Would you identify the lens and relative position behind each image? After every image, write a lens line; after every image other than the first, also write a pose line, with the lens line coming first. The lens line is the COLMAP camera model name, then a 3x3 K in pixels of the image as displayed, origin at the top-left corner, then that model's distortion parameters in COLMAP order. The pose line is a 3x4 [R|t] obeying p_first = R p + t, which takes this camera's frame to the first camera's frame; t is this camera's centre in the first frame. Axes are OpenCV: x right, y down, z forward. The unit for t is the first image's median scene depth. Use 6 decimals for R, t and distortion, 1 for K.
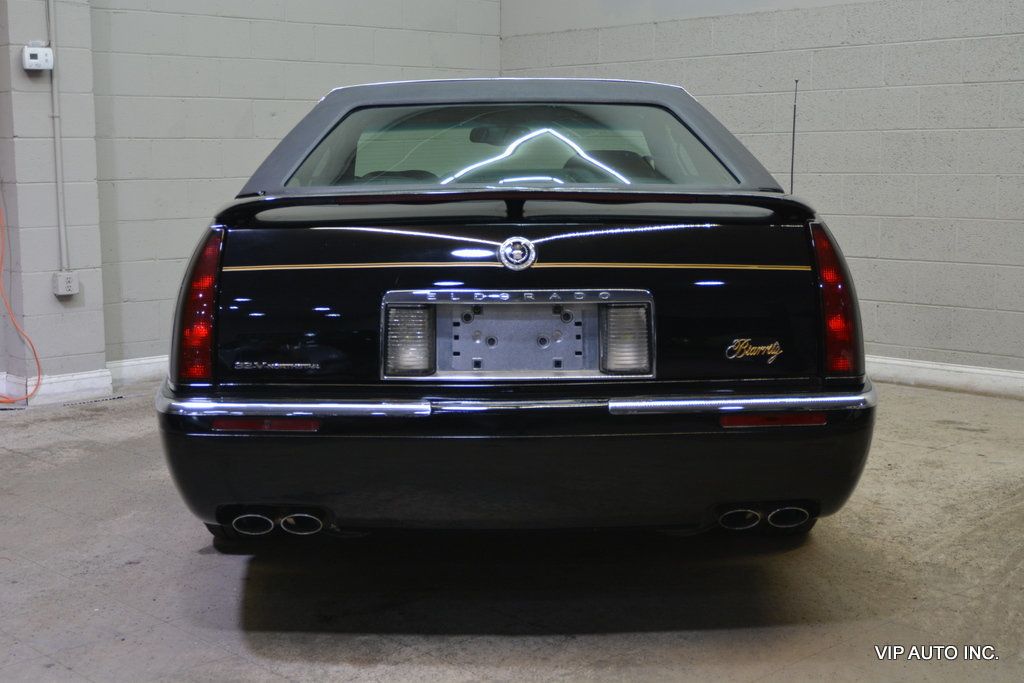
lens RADIAL K [[1417.7, 0, 515.6], [0, 1417.7, 343.8], [0, 0, 1]] dist [0.007988, -0.003941]
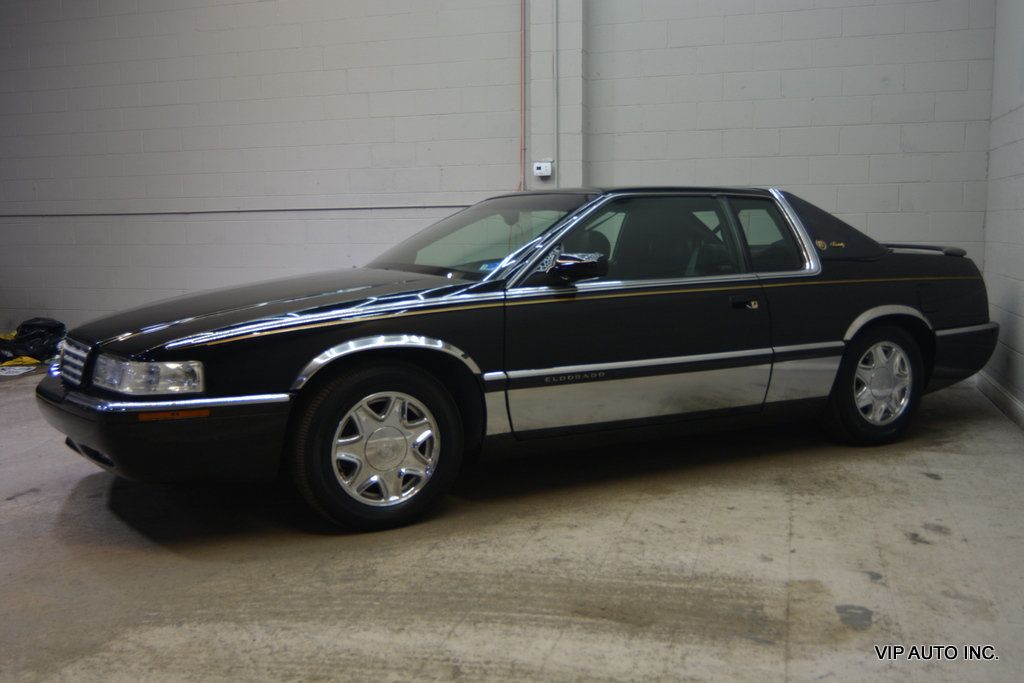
lens RADIAL K [[965.4, 0, 505.8], [0, 965.4, 337.2], [0, 0, 1]] dist [-0.019010, 0.016172]
pose [[0.478946, 0.106523, -0.871358, 0.648001], [-0.112187, 0.991898, 0.059595, -0.067248], [0.870646, 0.069212, 0.487016, 0.419122]]
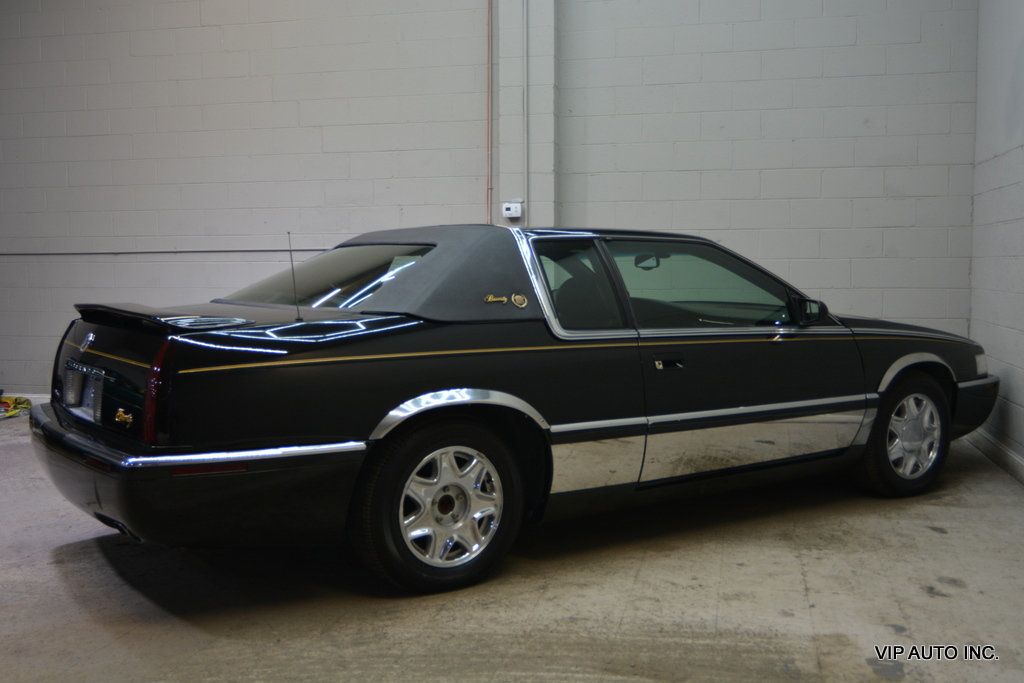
lens RADIAL K [[1067.9, 0, 500.5], [0, 1067.9, 345.9], [0, 0, 1]] dist [-0.003162, 0.011874]
pose [[0.537640, 0.072843, -0.840022, 0.659190], [-0.113595, 0.993436, 0.013442, -0.065185], [0.835487, 0.088195, 0.542386, 0.355489]]
